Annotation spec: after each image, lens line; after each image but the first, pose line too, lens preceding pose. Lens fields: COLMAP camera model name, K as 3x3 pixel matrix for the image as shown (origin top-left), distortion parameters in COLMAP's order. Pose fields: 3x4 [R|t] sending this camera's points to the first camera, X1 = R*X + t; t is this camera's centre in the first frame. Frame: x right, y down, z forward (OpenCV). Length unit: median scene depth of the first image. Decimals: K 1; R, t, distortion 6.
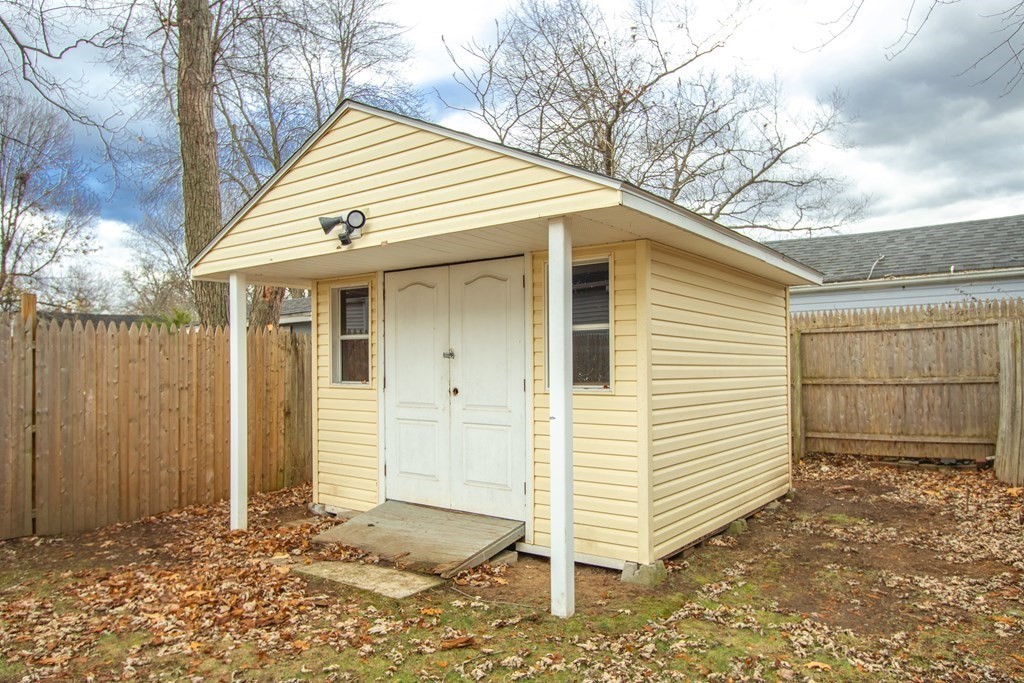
lens RADIAL K [[683.8, 0, 511.7], [0, 683.8, 357.9], [0, 0, 1]] dist [-0.001233, -0.000801]
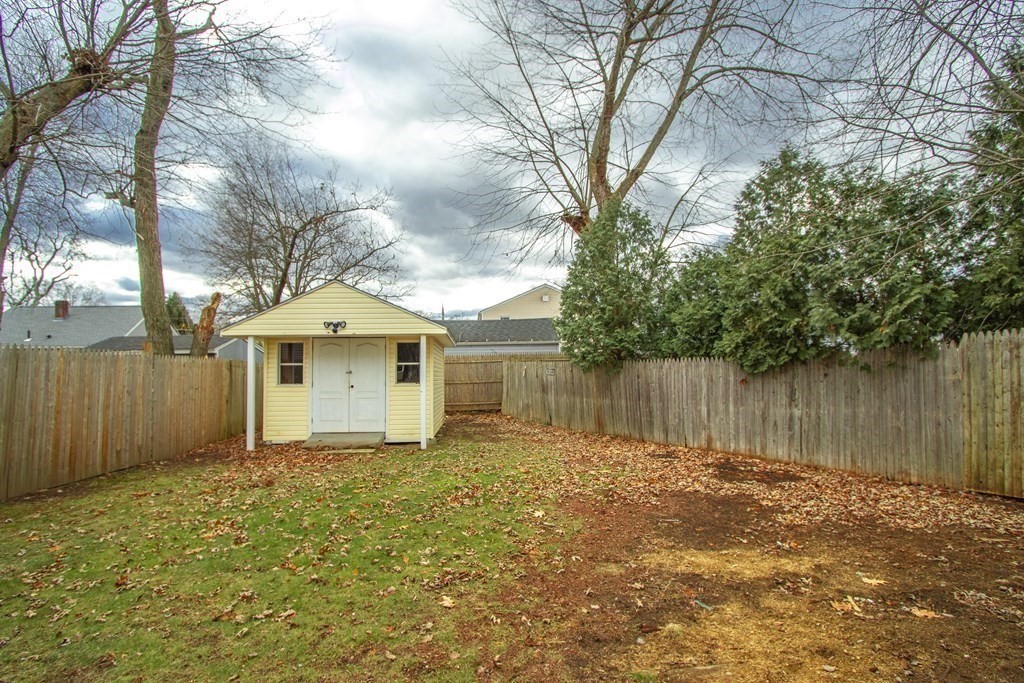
lens RADIAL K [[485.9, 0, 508.9], [0, 485.9, 355.4], [0, 0, 1]] dist [-0.011020, 0.000118]
pose [[0.757638, 0.023564, 0.652250, -0.763779], [-0.003066, 0.999465, -0.032547, -0.010175], [-0.652668, 0.022659, 0.757305, -0.724812]]
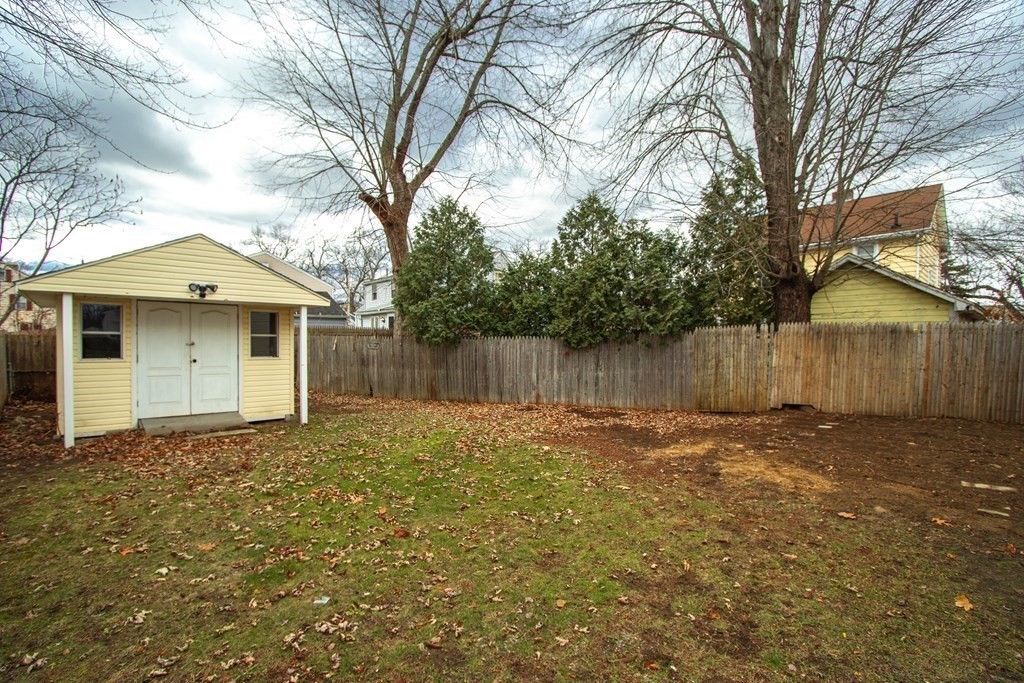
lens RADIAL K [[478.4, 0, 510.2], [0, 478.4, 353.0], [0, 0, 1]] dist [-0.007359, -0.000233]
pose [[0.181580, -0.005182, 0.983362, -1.287177], [-0.010814, 0.999915, 0.007266, 0.001141], [-0.983317, -0.011953, 0.181509, -0.260143]]
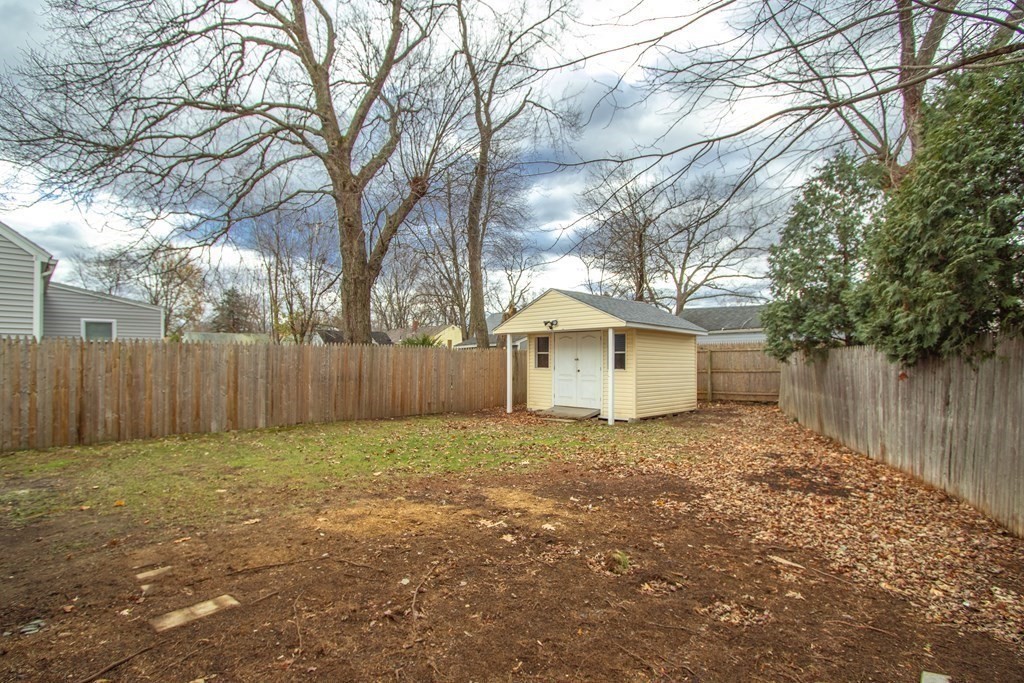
lens RADIAL K [[494.3, 0, 506.2], [0, 494.3, 362.2], [0, 0, 1]] dist [-0.014157, -0.000027]
pose [[0.989873, 0.011660, -0.141478, -0.082364], [-0.009798, 0.999856, 0.013846, -0.019684], [0.141619, -0.012320, 0.989845, -1.261172]]
